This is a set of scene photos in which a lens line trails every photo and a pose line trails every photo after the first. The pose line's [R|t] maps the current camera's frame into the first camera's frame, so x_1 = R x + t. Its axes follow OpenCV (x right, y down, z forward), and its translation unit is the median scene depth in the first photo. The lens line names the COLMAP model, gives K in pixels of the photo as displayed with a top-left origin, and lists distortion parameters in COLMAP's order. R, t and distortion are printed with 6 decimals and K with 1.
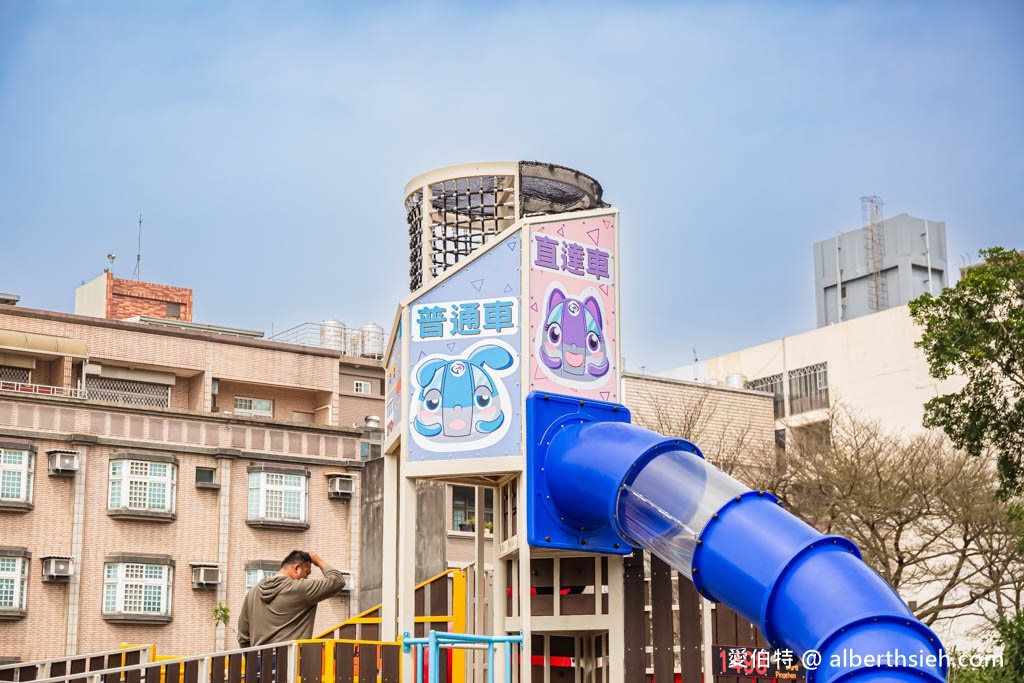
lens RADIAL K [[1835.4, 0, 512.0], [0, 1835.4, 341.5], [0, 0, 1]] dist [0.071135, 0.253146]
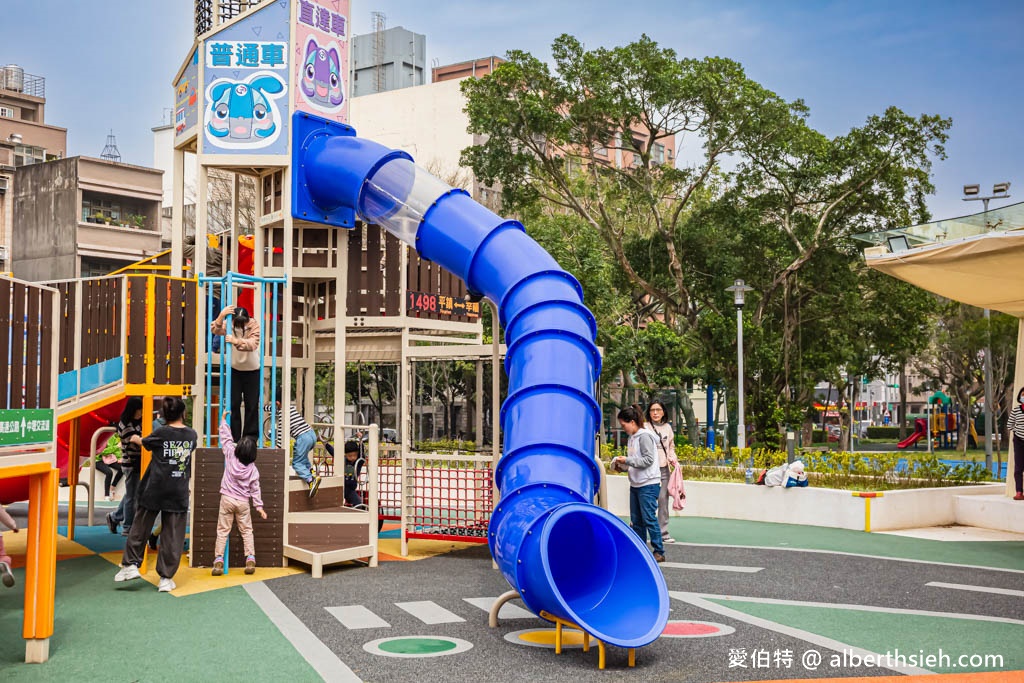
lens RADIAL K [[1229.8, 0, 512.0], [0, 1229.8, 341.5], [0, 0, 1]] dist [-0.006238, 0.197742]
pose [[0.946272, 0.025483, 0.322366, -0.063043], [-0.084554, 0.981706, 0.170596, 0.012108], [-0.312122, -0.188688, 0.931116, 0.008975]]
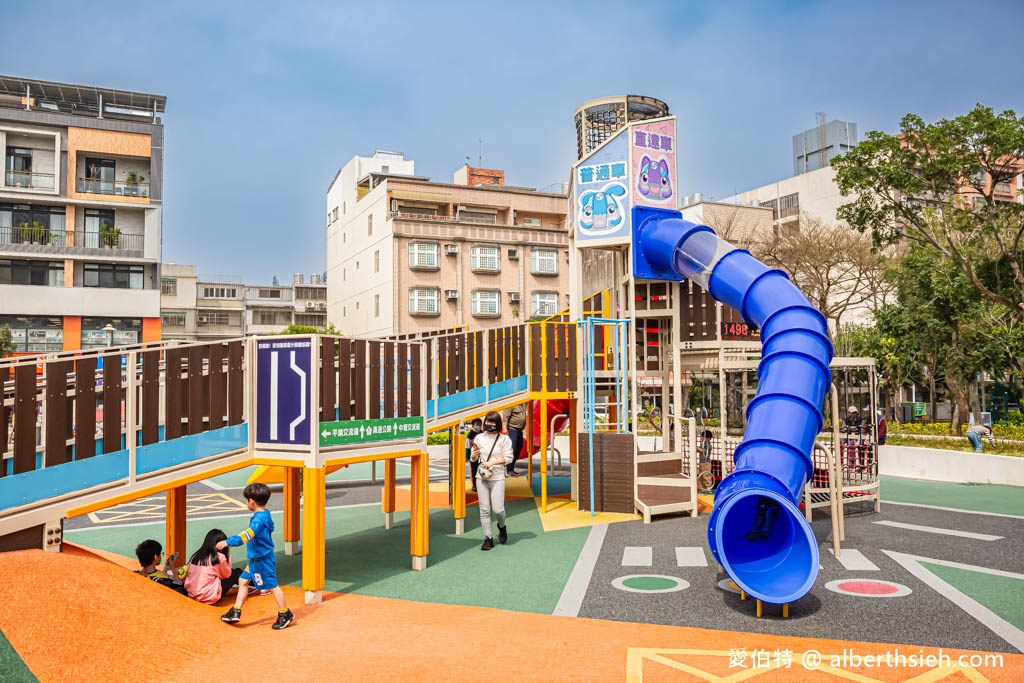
lens RADIAL K [[813.4, 0, 512.0], [0, 813.4, 341.5], [0, 0, 1]] dist [-0.086613, 0.084116]
pose [[0.984583, -0.012568, -0.174467, 0.015511], [0.043962, 0.983180, 0.177268, 0.004396], [0.169304, -0.182205, 0.968575, 0.018305]]
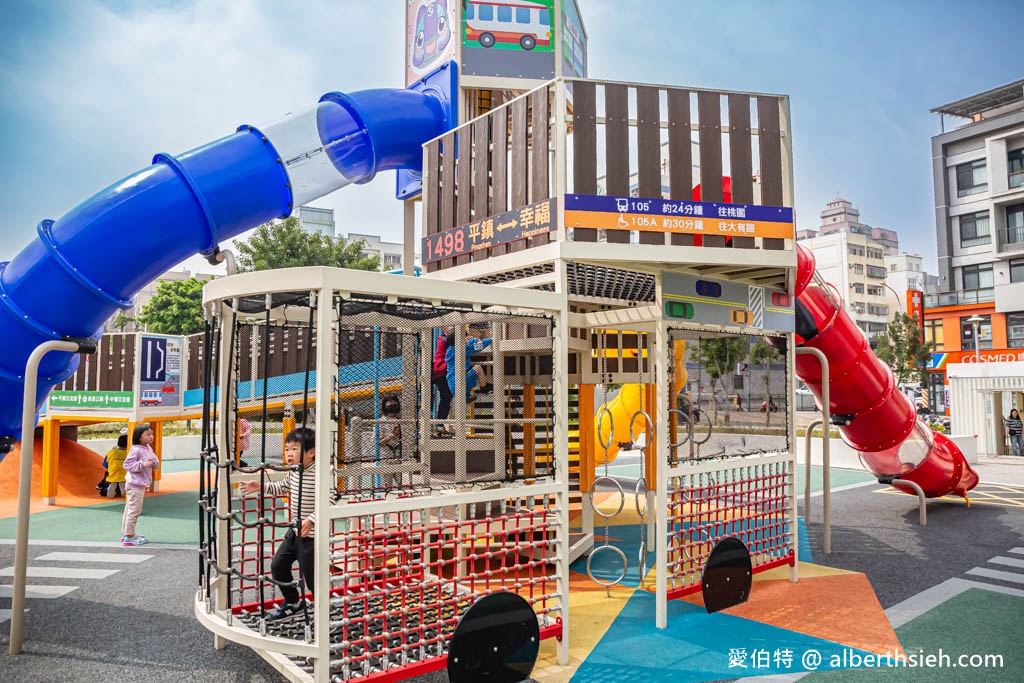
lens RADIAL K [[707.4, 0, 512.0], [0, 707.4, 341.5], [0, 0, 1]] dist [-0.121921, 0.121650]
pose [[-0.040464, -0.057116, -0.997547, 0.247086], [0.232698, 0.970375, -0.065000, 0.124308], [0.971707, -0.234757, -0.025974, 0.490598]]
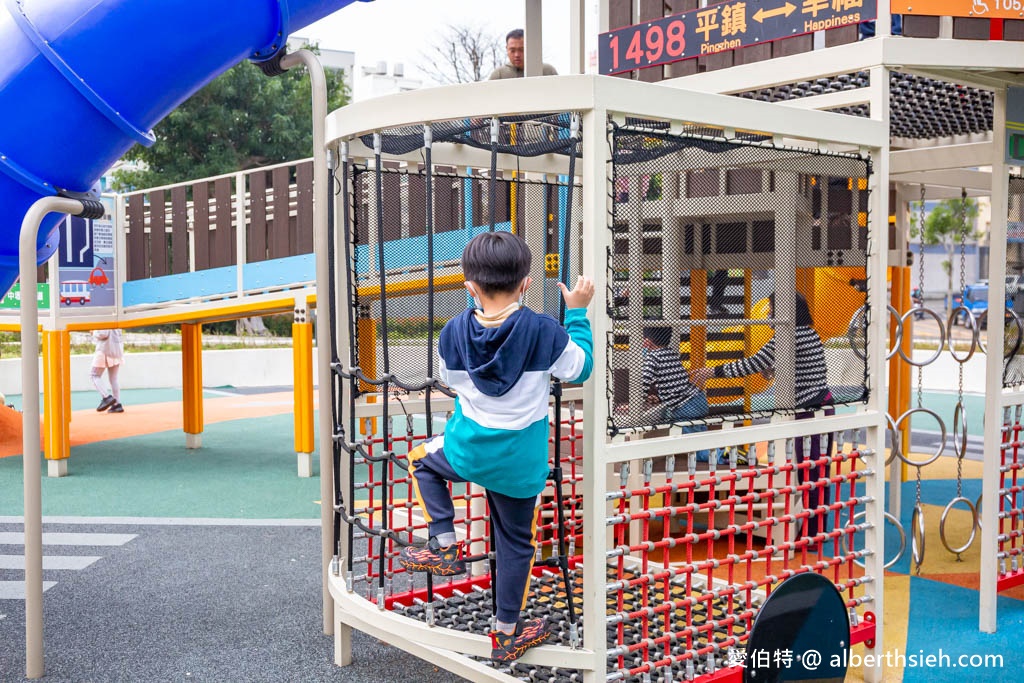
lens RADIAL K [[1096.8, 0, 512.0], [0, 1096.8, 341.5], [0, 0, 1]] dist [-0.001968, 0.026083]
pose [[-0.037767, 0.063176, -0.997288, 0.250572], [0.233713, 0.970879, 0.052652, 0.116428], [0.971572, -0.231091, -0.051433, 0.449879]]
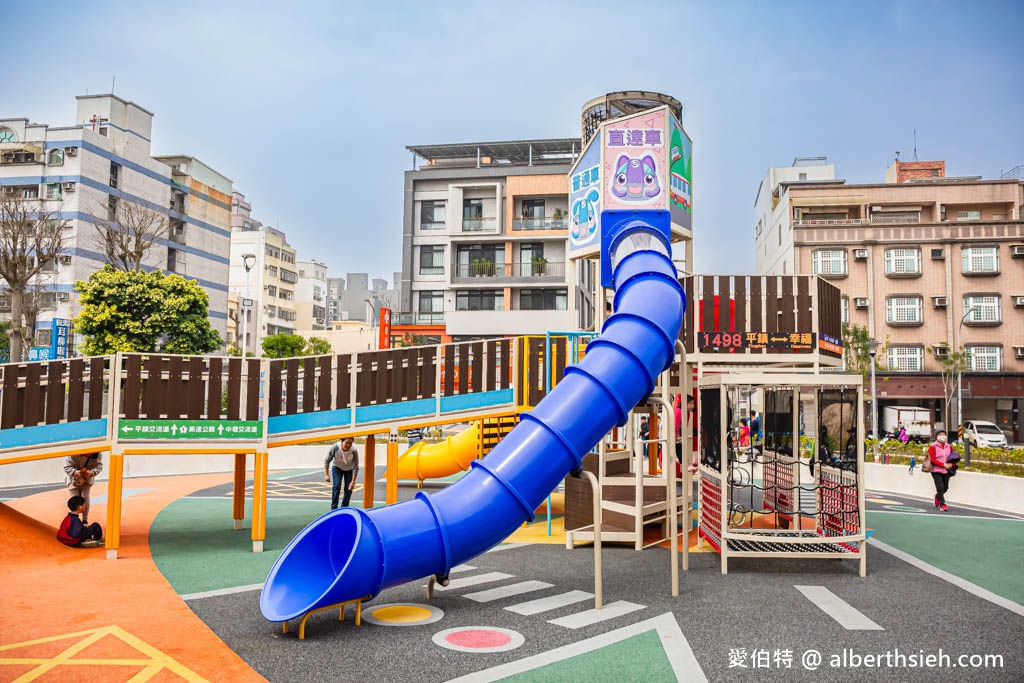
lens RADIAL K [[783.9, 0, 512.0], [0, 783.9, 341.5], [0, 0, 1]] dist [-0.034389, 0.004858]
pose [[0.701478, -0.030116, -0.712055, 0.254219], [0.145656, 0.984076, 0.101871, 0.030888], [0.697648, -0.175176, 0.694694, 0.146066]]
